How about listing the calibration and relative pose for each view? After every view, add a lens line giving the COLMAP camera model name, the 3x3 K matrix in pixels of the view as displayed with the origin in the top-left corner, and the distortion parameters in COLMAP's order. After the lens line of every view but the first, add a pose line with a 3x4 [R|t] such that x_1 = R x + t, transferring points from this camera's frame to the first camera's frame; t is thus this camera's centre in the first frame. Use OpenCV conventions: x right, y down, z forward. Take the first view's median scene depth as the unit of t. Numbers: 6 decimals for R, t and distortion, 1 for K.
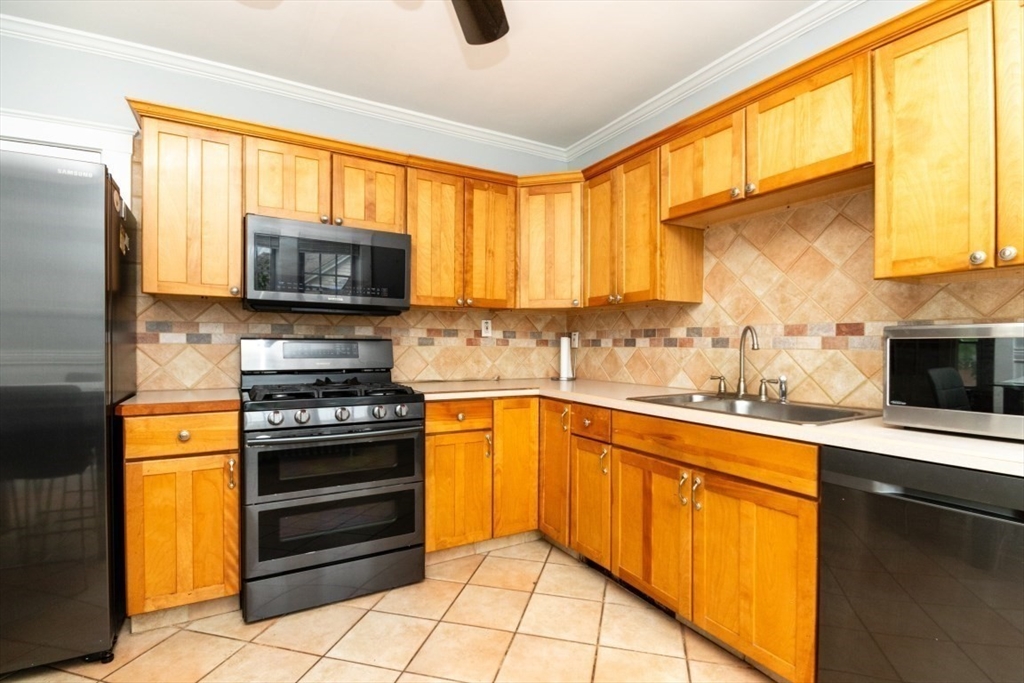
lens RADIAL K [[480.0, 0, 516.4], [0, 480.0, 350.1], [0, 0, 1]] dist [-0.008927, -0.000195]
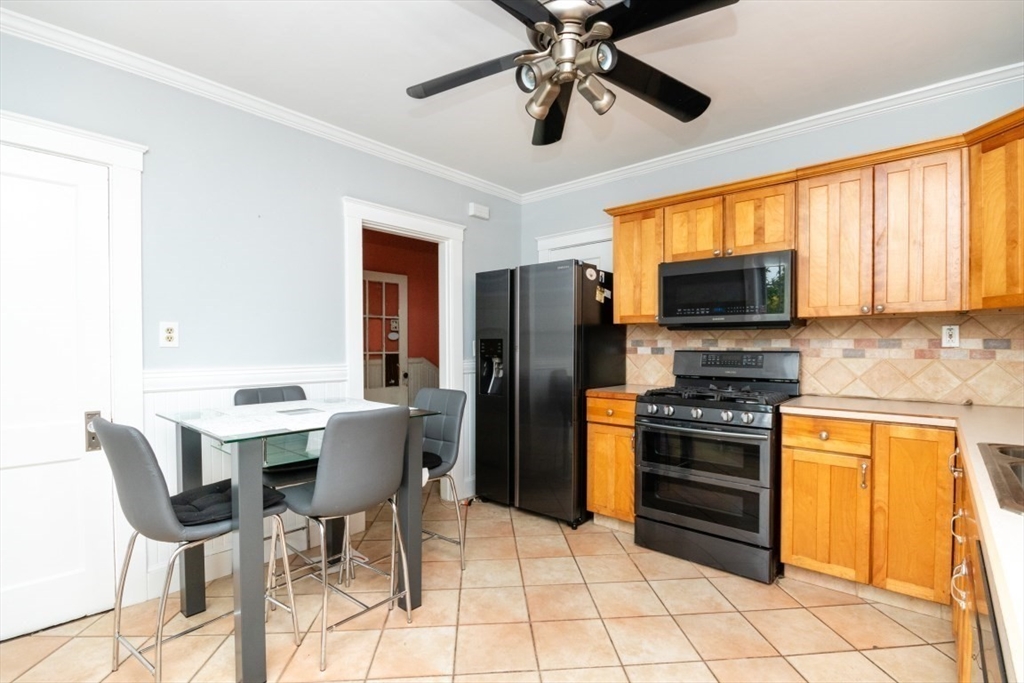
lens RADIAL K [[480.0, 0, 516.4], [0, 480.0, 350.1], [0, 0, 1]] dist [-0.008927, -0.000195]
pose [[0.325364, 0.002451, -0.945586, 0.535982], [-0.008354, 0.999965, -0.000283, -0.021325], [0.945552, 0.007992, 0.325373, 0.117832]]
